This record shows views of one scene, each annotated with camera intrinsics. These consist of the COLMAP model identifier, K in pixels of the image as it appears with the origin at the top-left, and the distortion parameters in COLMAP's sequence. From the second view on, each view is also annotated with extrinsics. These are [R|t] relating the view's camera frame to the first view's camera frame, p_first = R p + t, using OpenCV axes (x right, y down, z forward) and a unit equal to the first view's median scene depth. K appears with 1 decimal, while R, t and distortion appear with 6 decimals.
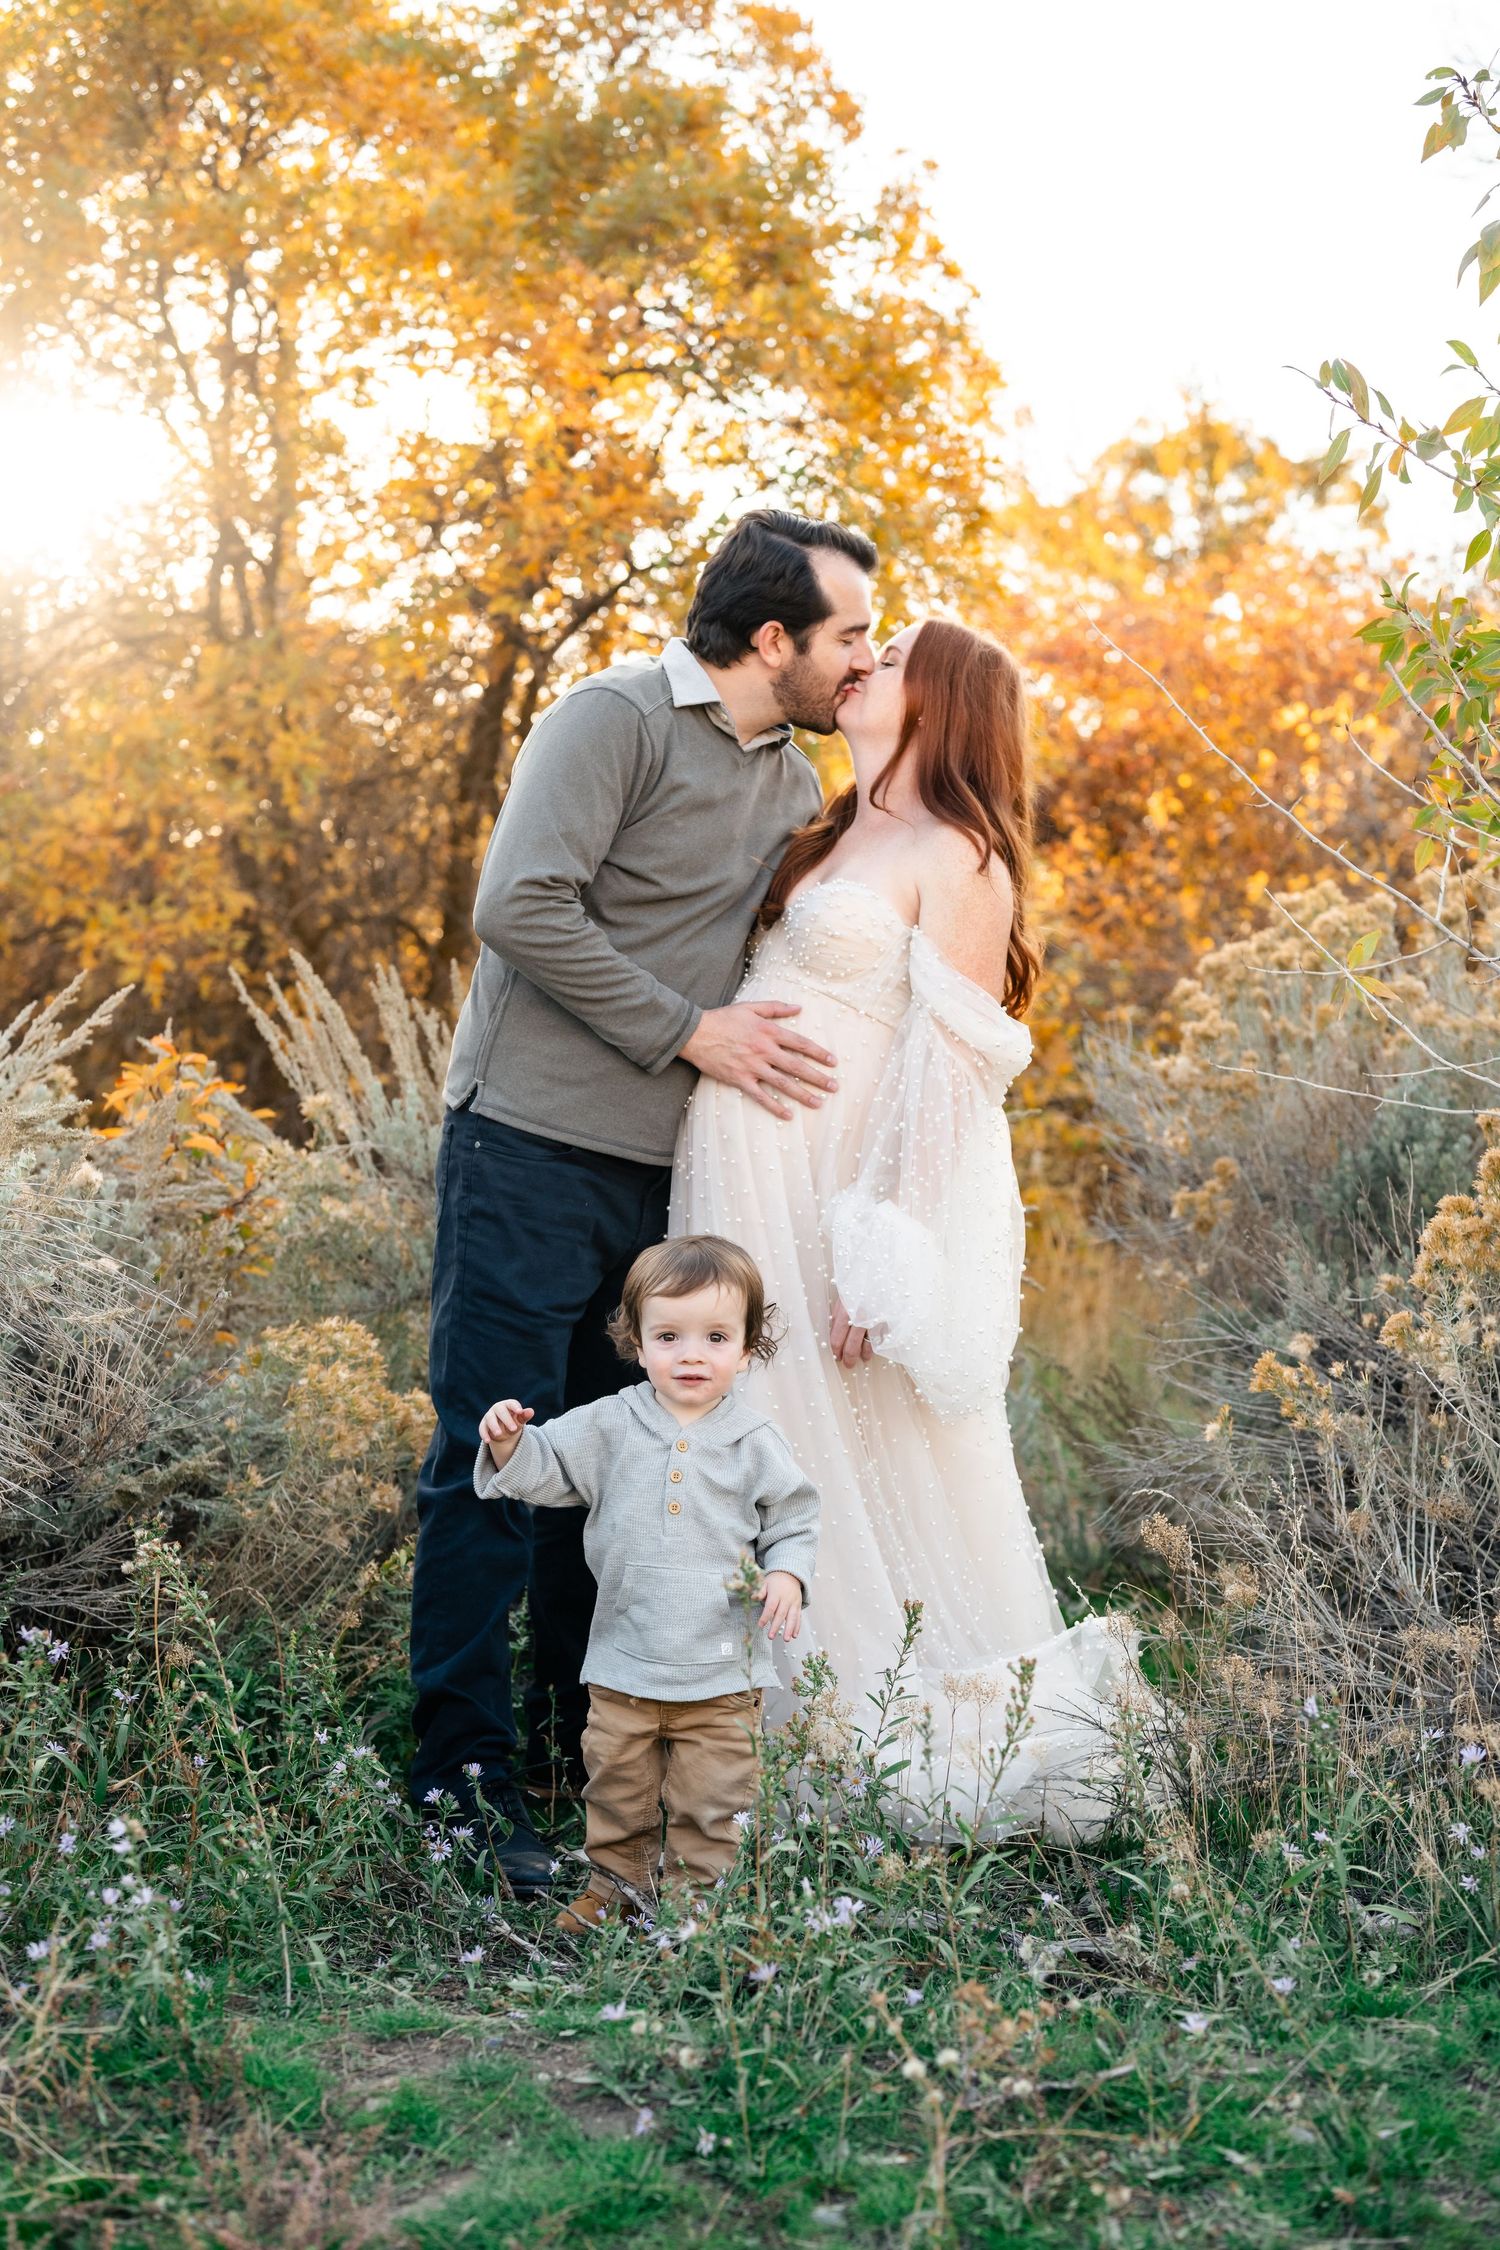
lens RADIAL K [[3042.6, 0, 750.0], [0, 3042.6, 1125.0], [0, 0, 1]] dist [-0.075422, 0.049375]
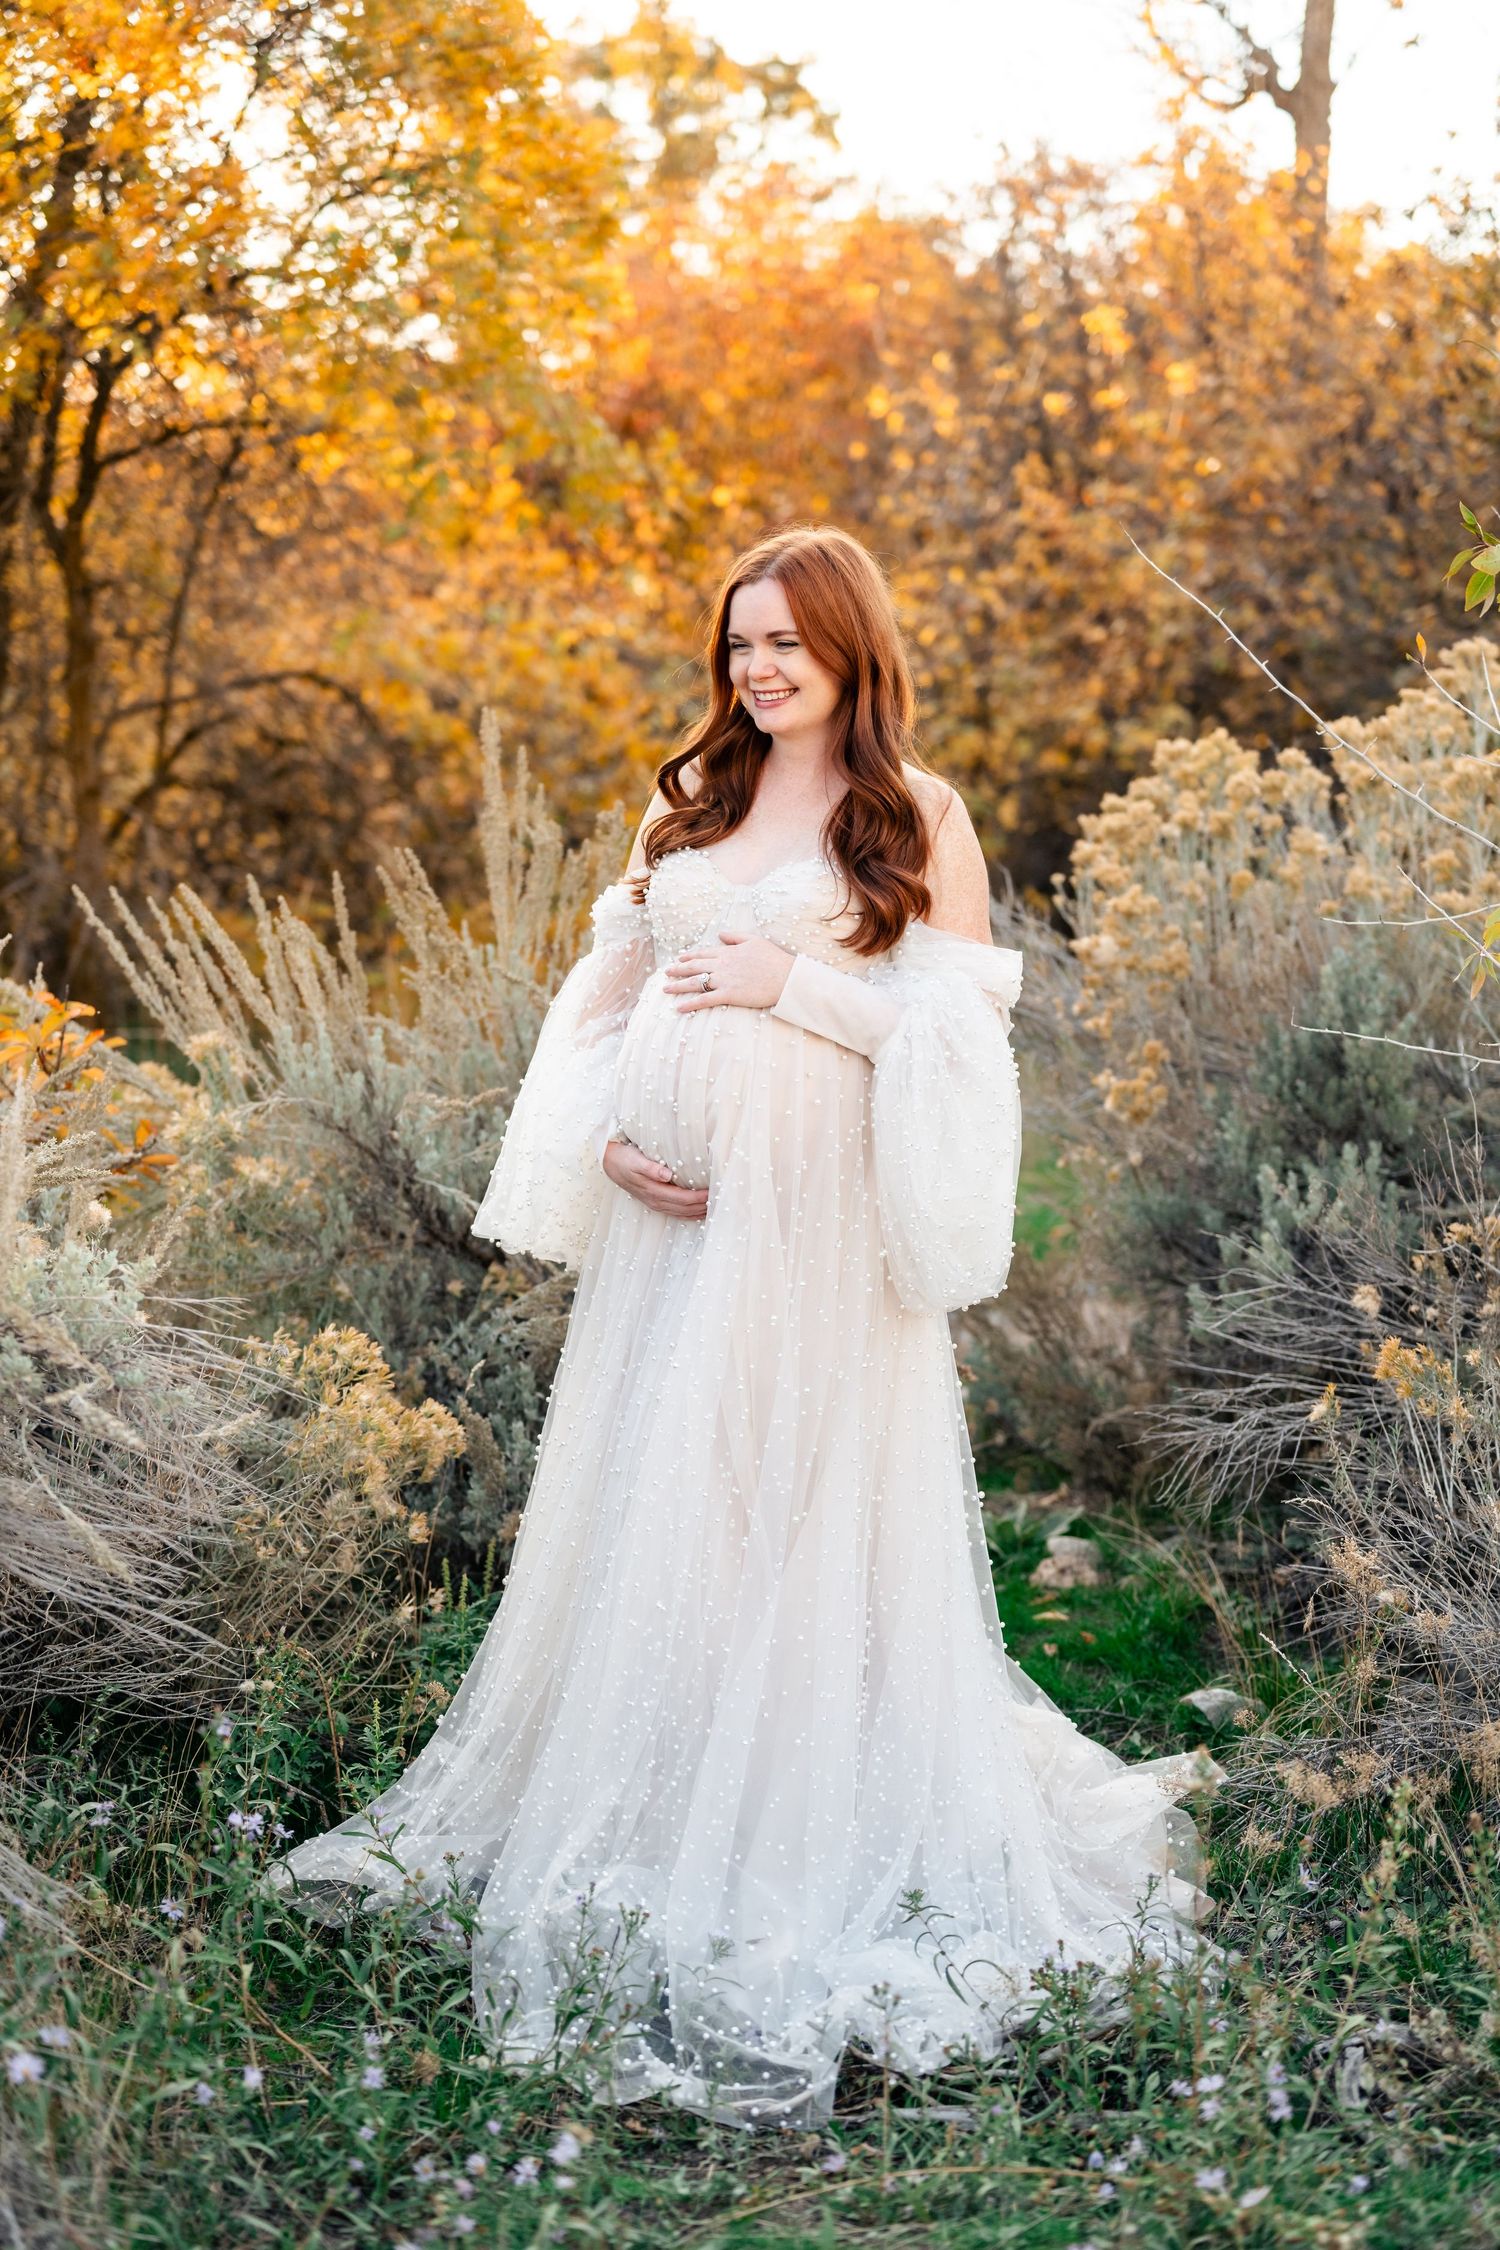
lens RADIAL K [[3042.6, 0, 750.0], [0, 3042.6, 1125.0], [0, 0, 1]] dist [-0.075422, 0.049375]
pose [[0.981694, -0.060865, 0.180479, -0.052799], [0.037659, 0.990887, 0.129326, -0.033849], [-0.186706, -0.120162, 0.975040, 0.032201]]
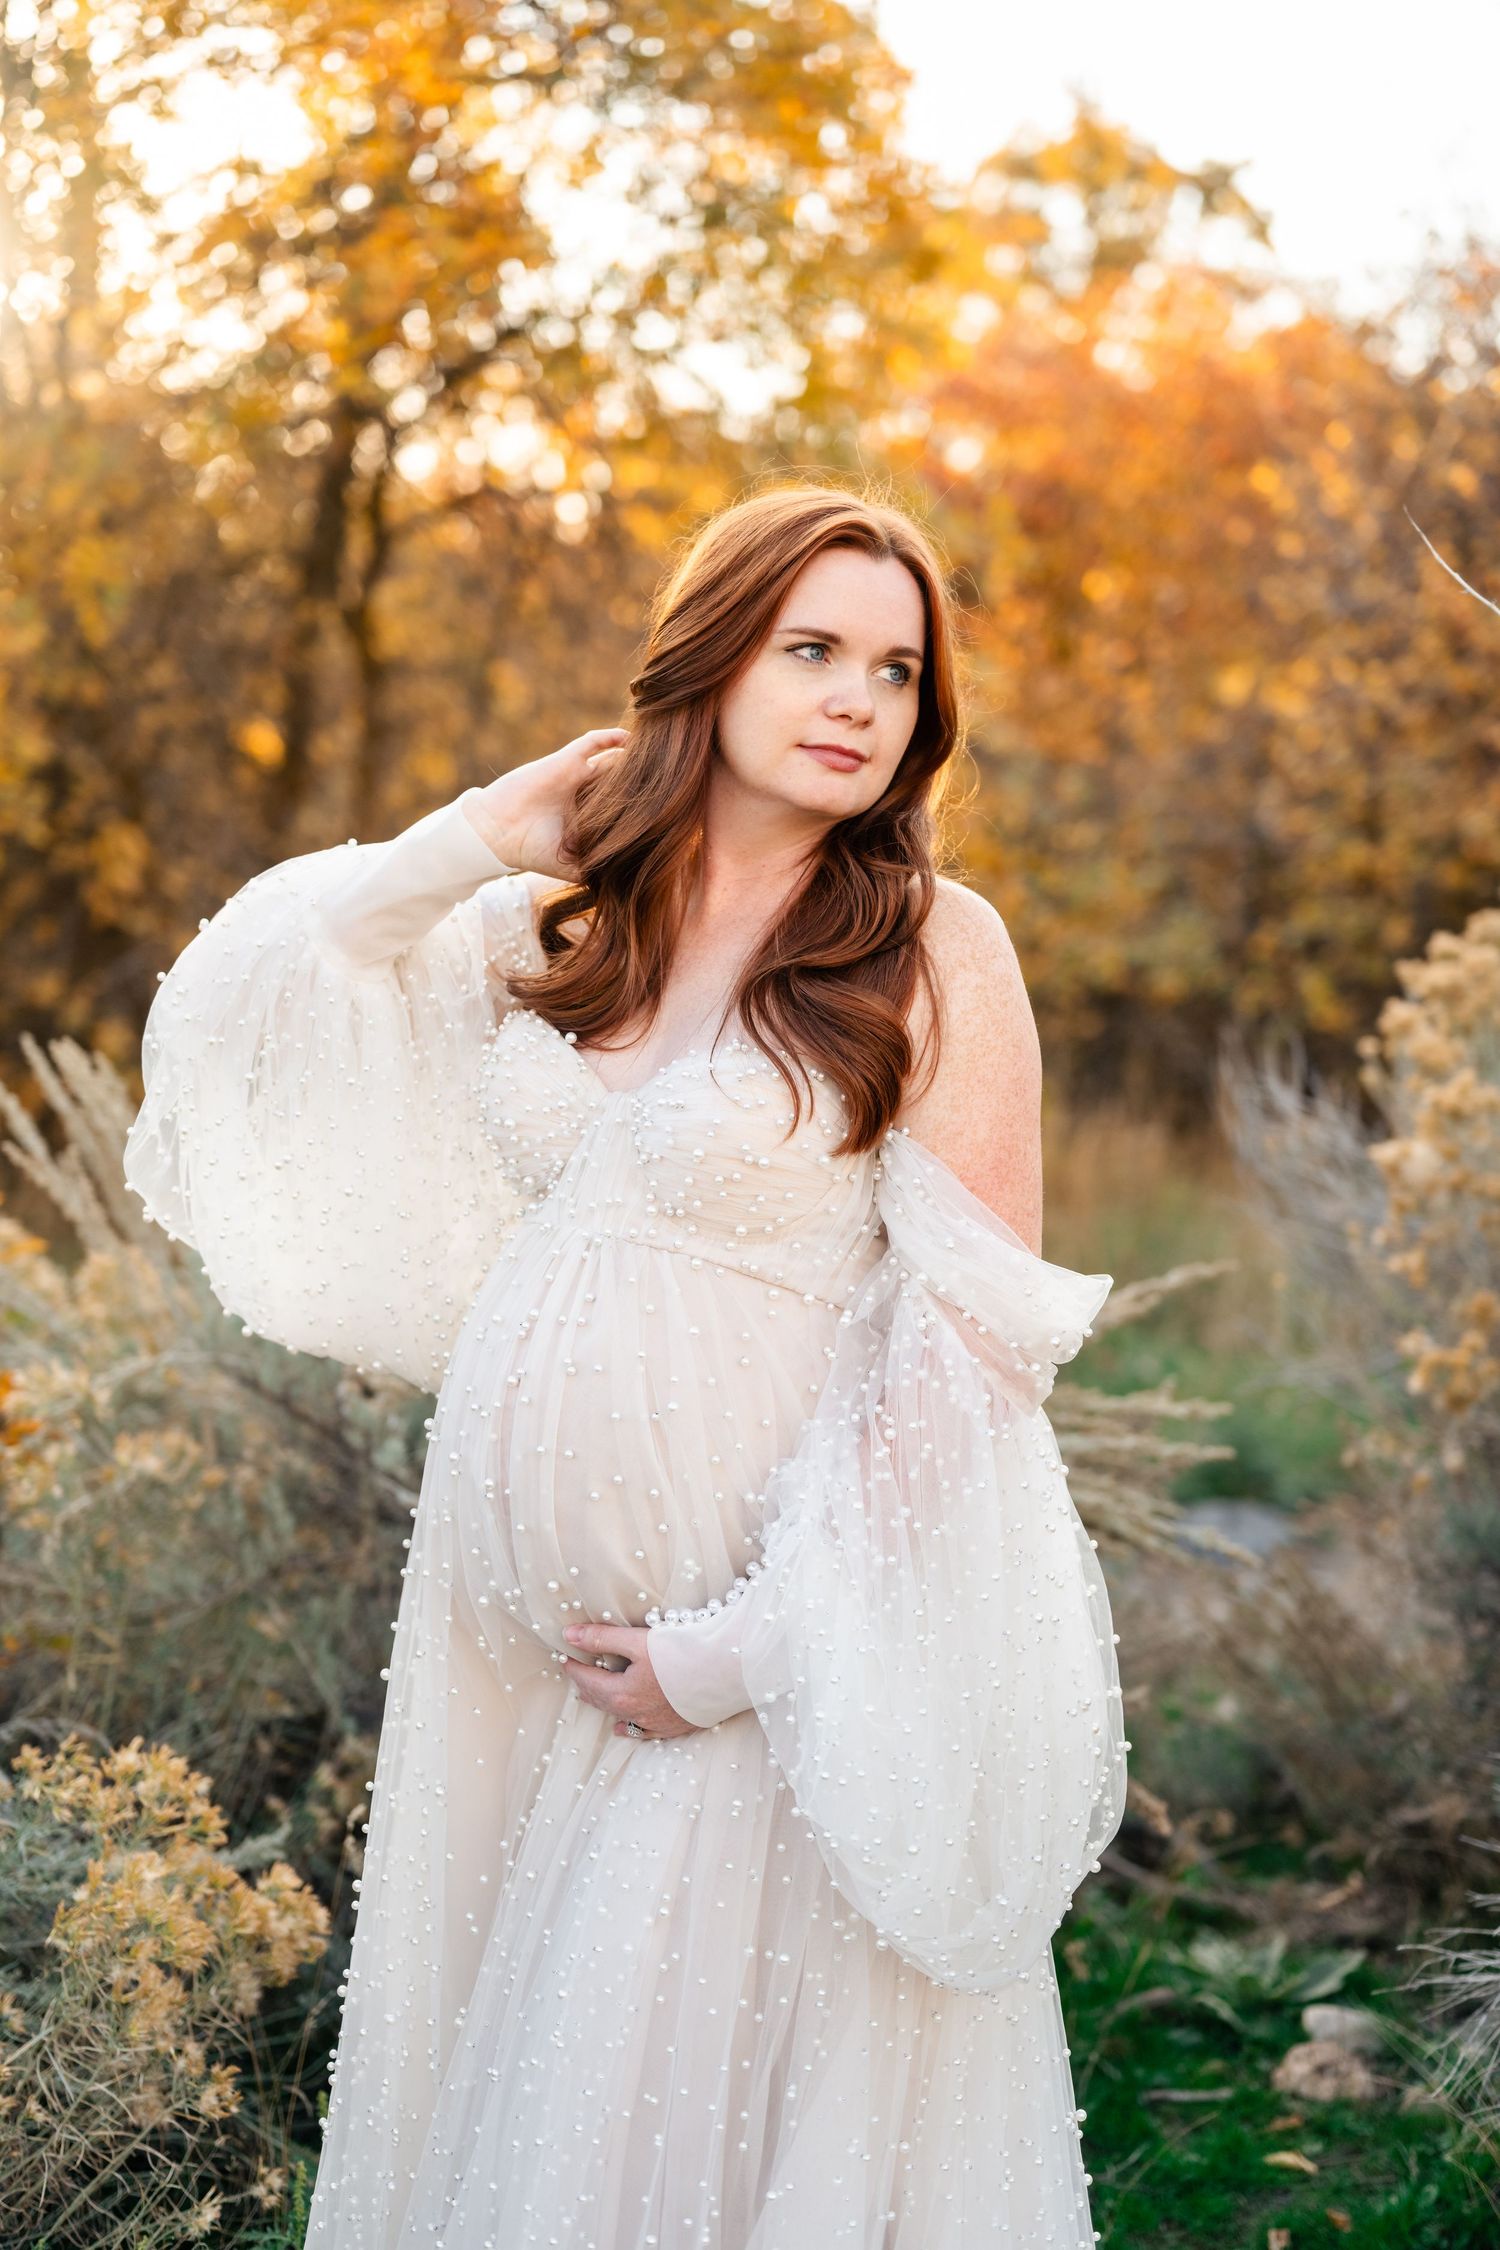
lens RADIAL K [[3042.6, 0, 750.0], [0, 3042.6, 1125.0], [0, 0, 1]] dist [-0.075422, 0.049375]
pose [[0.998542, -0.025677, 0.047481, -0.012793], [0.021222, 0.995526, 0.092070, -0.033359], [-0.049633, -0.090928, 0.994620, 0.130409]]
